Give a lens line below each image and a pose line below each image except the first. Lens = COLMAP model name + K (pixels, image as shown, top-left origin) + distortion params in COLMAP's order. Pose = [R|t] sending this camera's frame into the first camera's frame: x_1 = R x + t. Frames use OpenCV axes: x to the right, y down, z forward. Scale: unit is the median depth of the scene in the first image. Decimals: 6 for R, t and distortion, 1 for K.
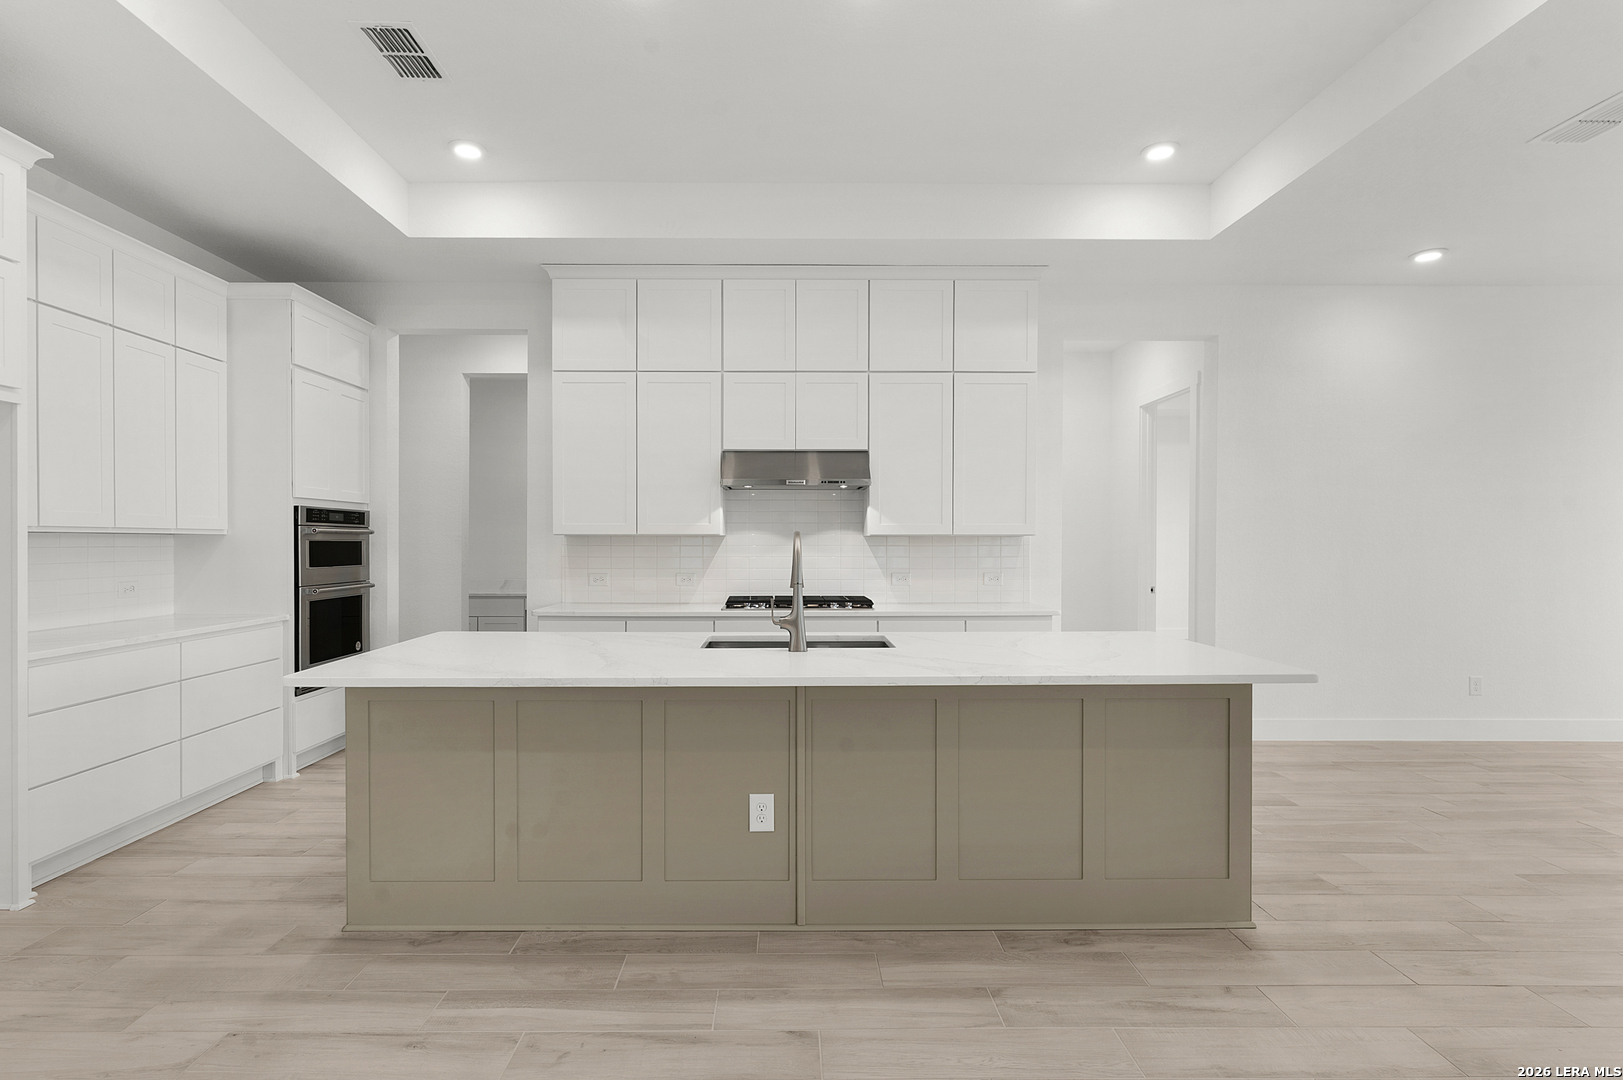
lens RADIAL K [[793.8, 0, 776.6], [0, 793.8, 554.0], [0, 0, 1]] dist [0.002595, -0.002282]
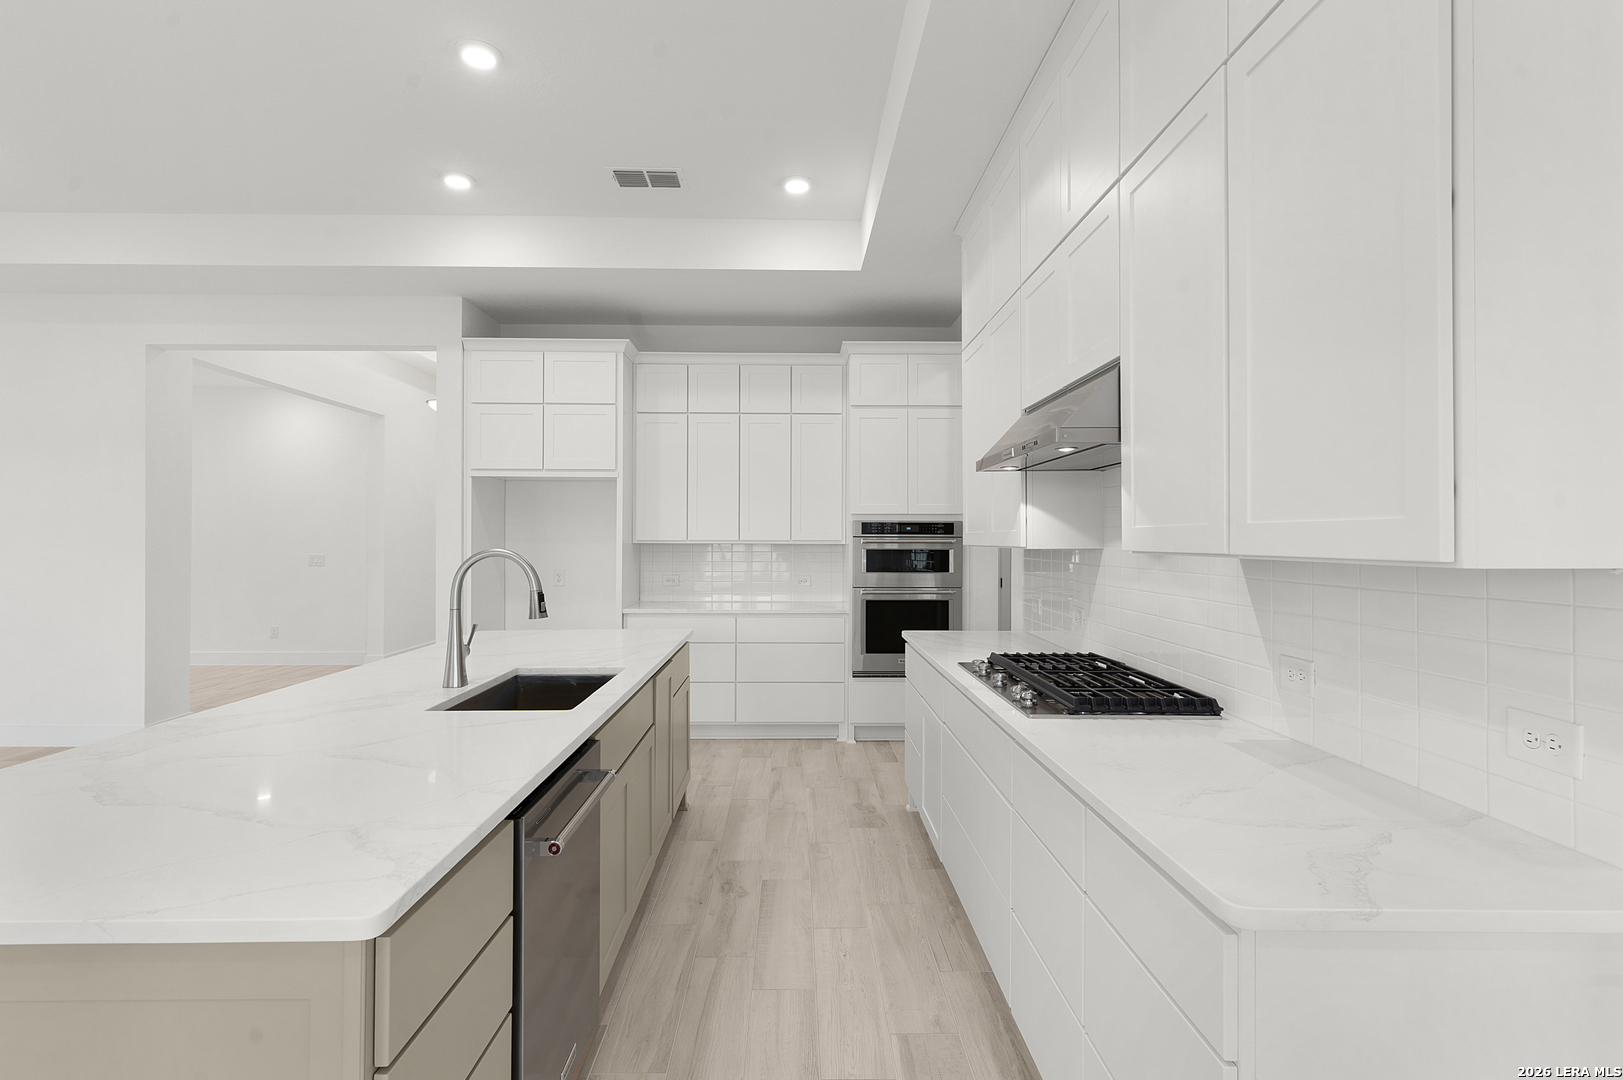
lens RADIAL K [[793.8, 0, 817.4], [0, 793.8, 537.3], [0, 0, 1]] dist [0.002595, -0.002282]
pose [[0.046967, 0.003995, -0.998888, 0.572659], [-0.014808, 0.999885, 0.003303, -0.036241], [0.998787, 0.014637, 0.047021, 0.827926]]
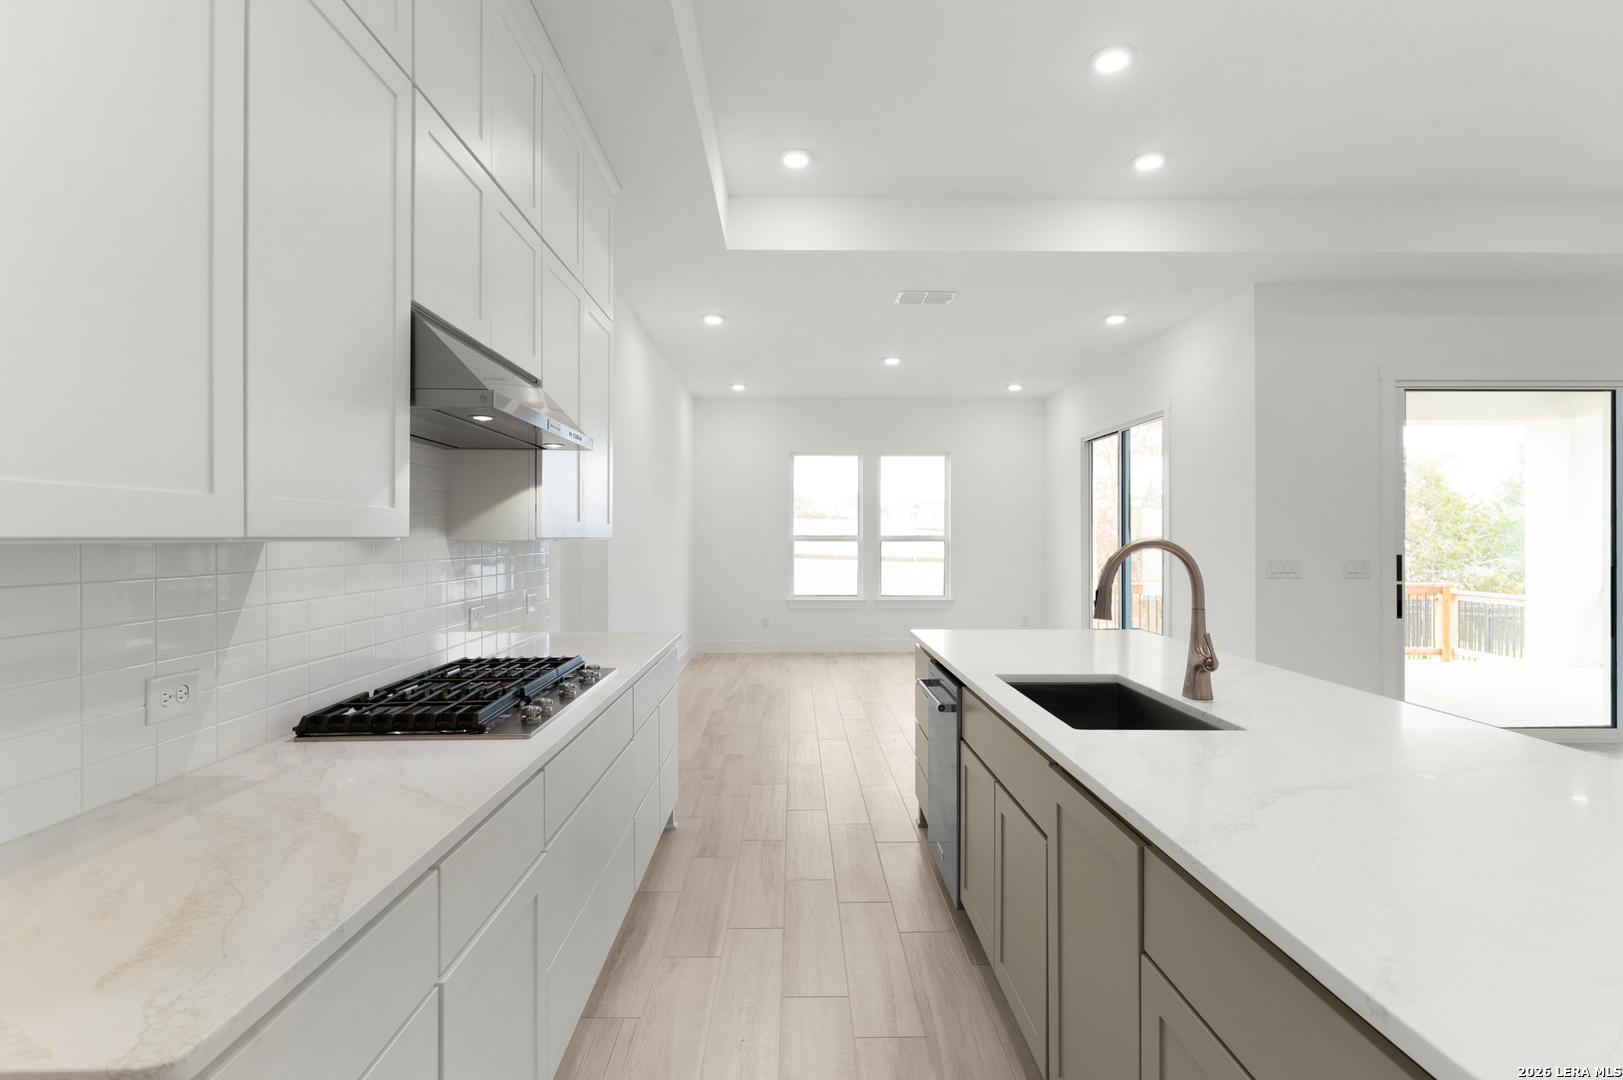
lens RADIAL K [[793.8, 0, 807.7], [0, 793.8, 545.1], [0, 0, 1]] dist [0.002595, -0.002282]
pose [[-0.031556, -0.006286, 0.999482, -0.441709], [0.021200, 0.999751, 0.006957, -0.025107], [-0.999277, 0.021409, -0.031415, 0.848709]]
